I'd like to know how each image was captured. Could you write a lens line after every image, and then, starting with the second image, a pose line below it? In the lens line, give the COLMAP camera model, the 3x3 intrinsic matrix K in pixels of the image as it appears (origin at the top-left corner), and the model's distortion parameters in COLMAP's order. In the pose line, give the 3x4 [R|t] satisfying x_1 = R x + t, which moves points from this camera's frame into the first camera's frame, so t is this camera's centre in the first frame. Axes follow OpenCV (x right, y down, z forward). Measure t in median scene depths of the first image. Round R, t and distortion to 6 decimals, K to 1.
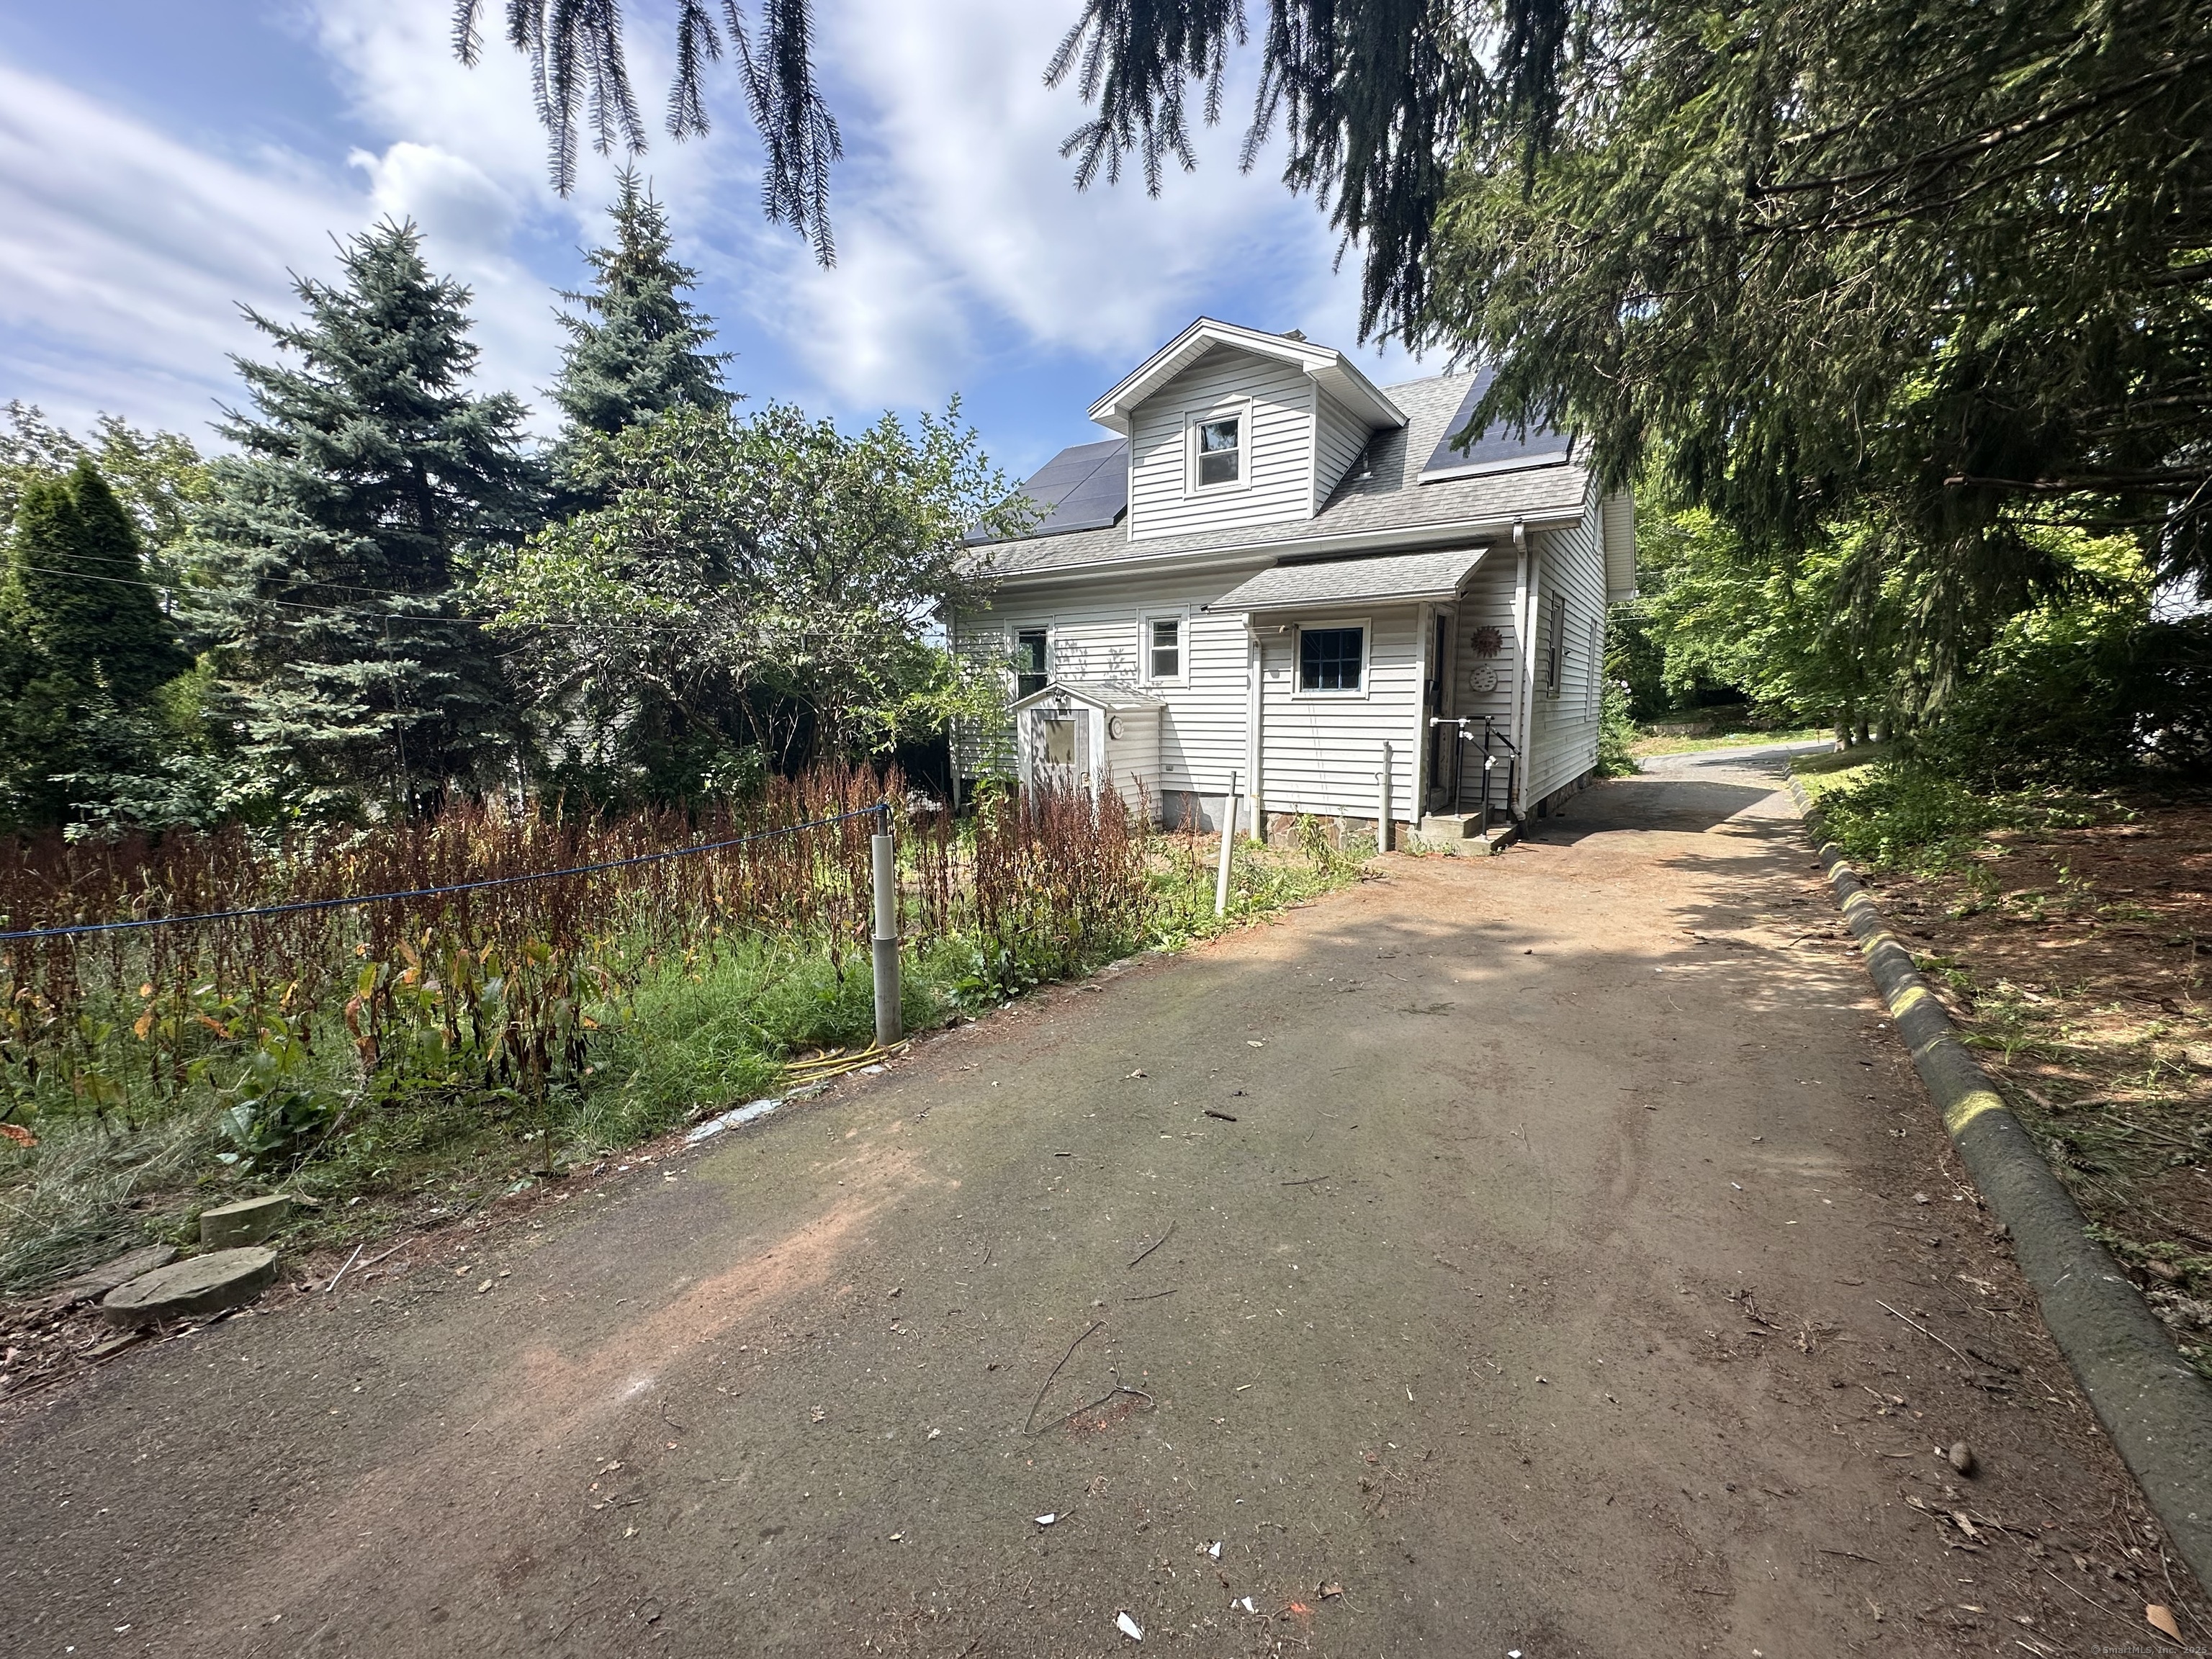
lens RADIAL K [[890.4, 0, 1094.5], [0, 890.4, 822.8], [0, 0, 1]] dist [-0.002003, 0.000802]
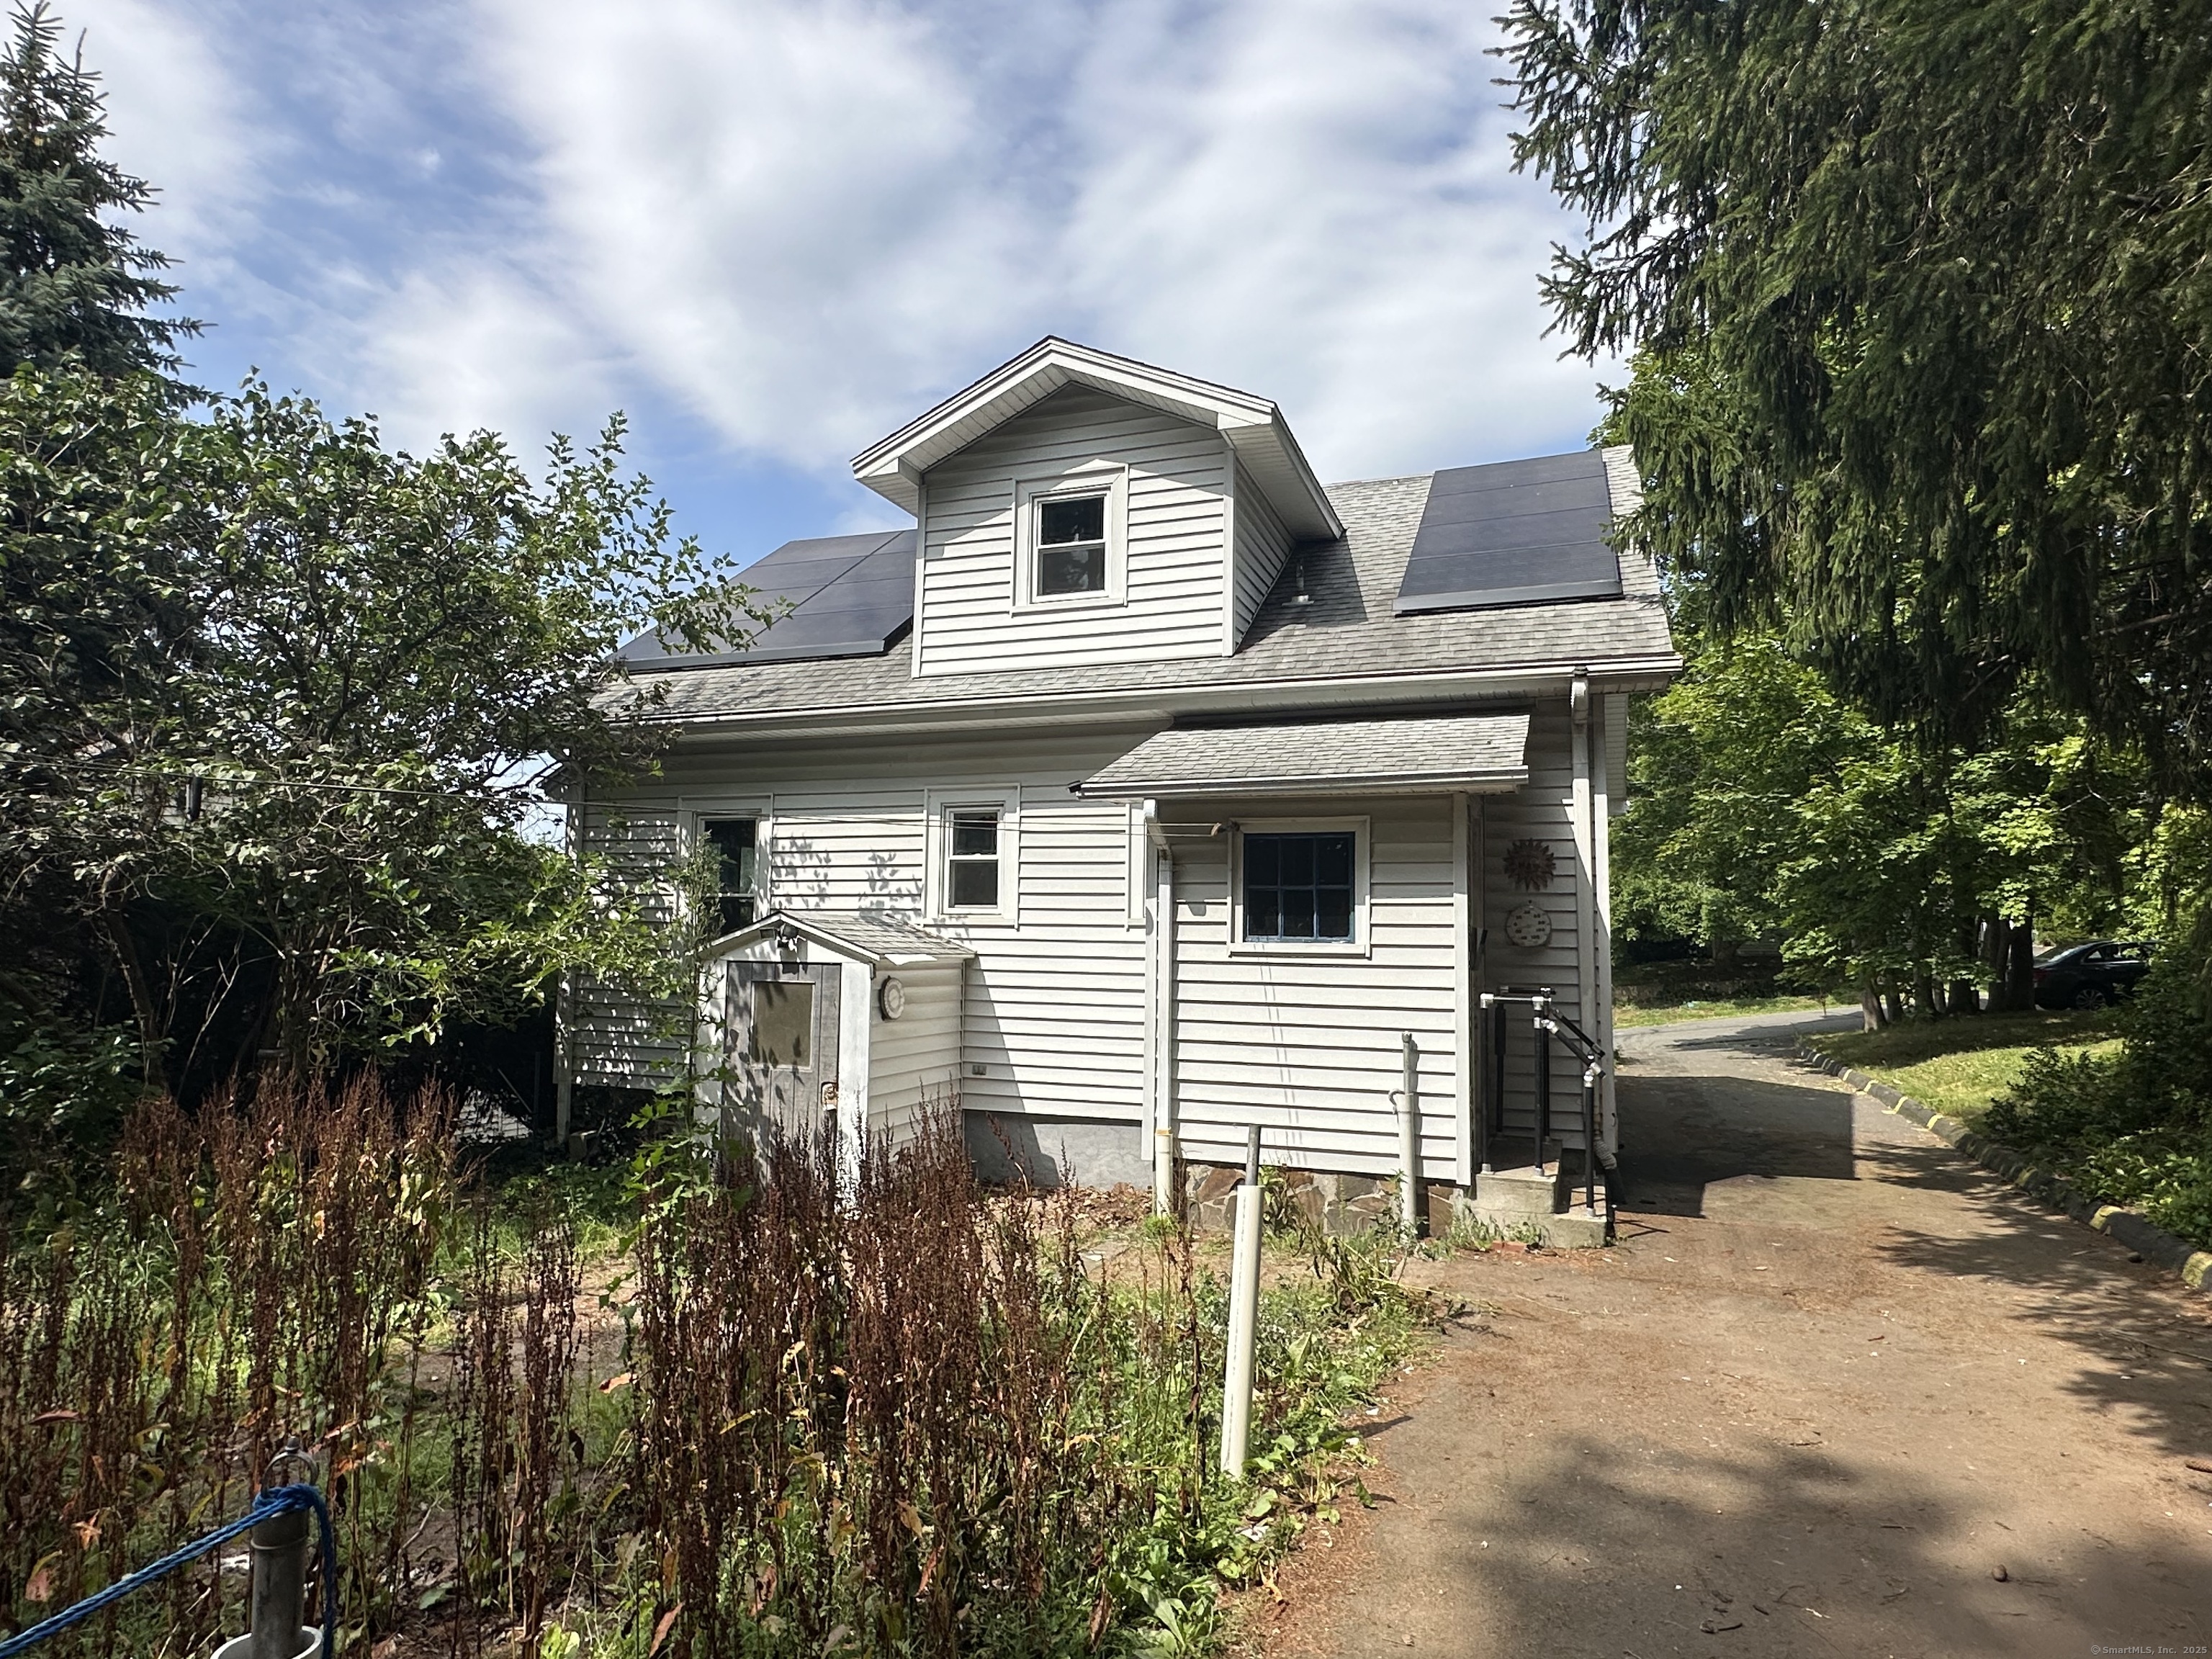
lens RADIAL K [[1267.3, 0, 1114.1], [0, 1267.3, 834.5], [0, 0, 1]] dist [-0.020925, 0.012436]
pose [[0.968193, 0.040012, 0.246984, -0.038307], [0.014568, 0.976440, -0.215295, -0.035859], [-0.249779, 0.212045, 0.944800, 0.216127]]
